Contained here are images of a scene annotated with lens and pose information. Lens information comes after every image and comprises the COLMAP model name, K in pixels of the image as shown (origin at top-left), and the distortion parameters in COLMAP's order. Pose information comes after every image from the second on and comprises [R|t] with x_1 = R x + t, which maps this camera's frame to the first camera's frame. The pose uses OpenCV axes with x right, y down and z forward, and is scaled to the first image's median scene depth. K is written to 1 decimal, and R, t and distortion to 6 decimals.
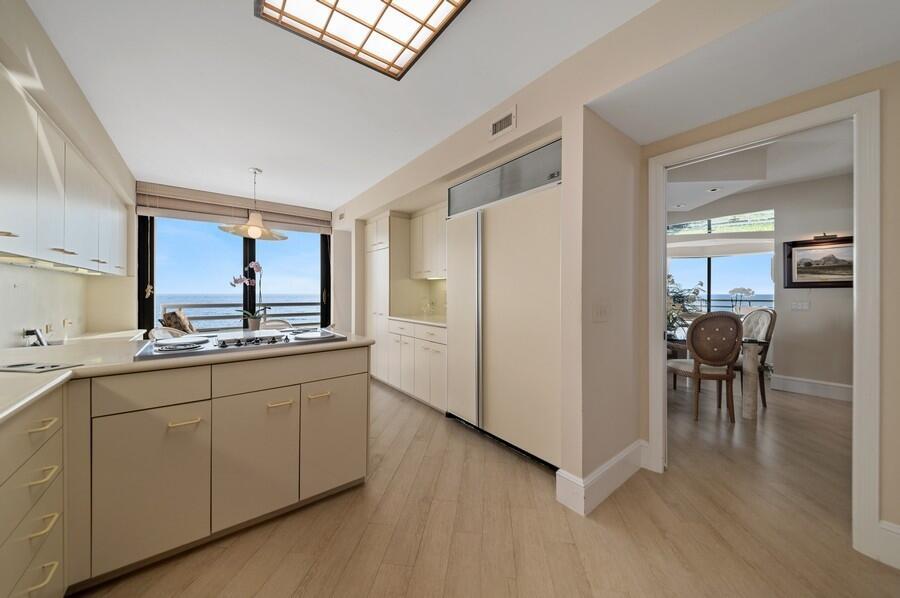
lens RADIAL K [[324.6, 0, 445.1], [0, 324.6, 297.3], [0, 0, 1]] dist [-0.001343, -0.001261]
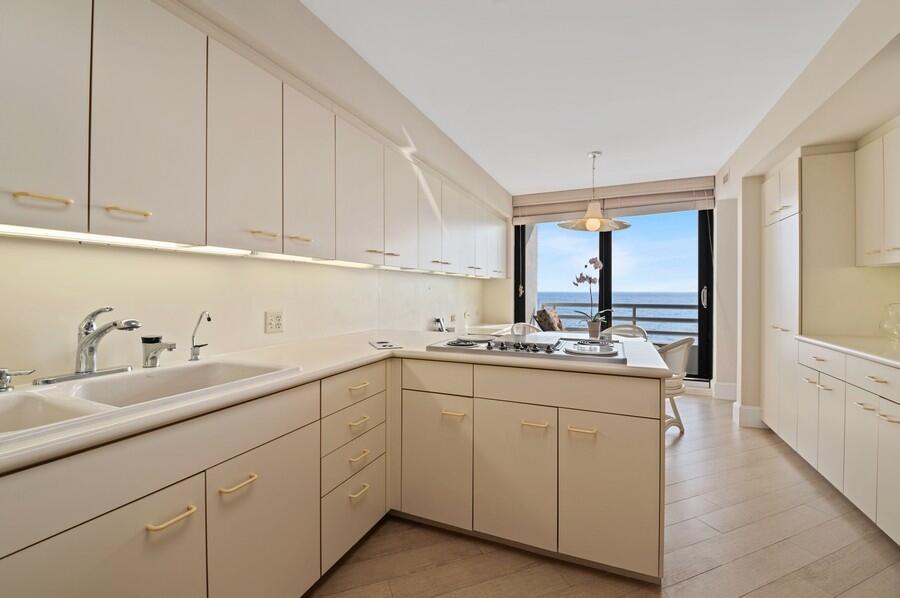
lens RADIAL K [[376.6, 0, 456.4], [0, 376.6, 290.8], [0, 0, 1]] dist [-0.008659, -0.001273]
pose [[0.470510, -0.004184, -0.882385, 0.146098], [-0.008129, 0.999926, -0.009076, -0.005605], [0.882357, 0.011444, 0.470441, 0.190010]]
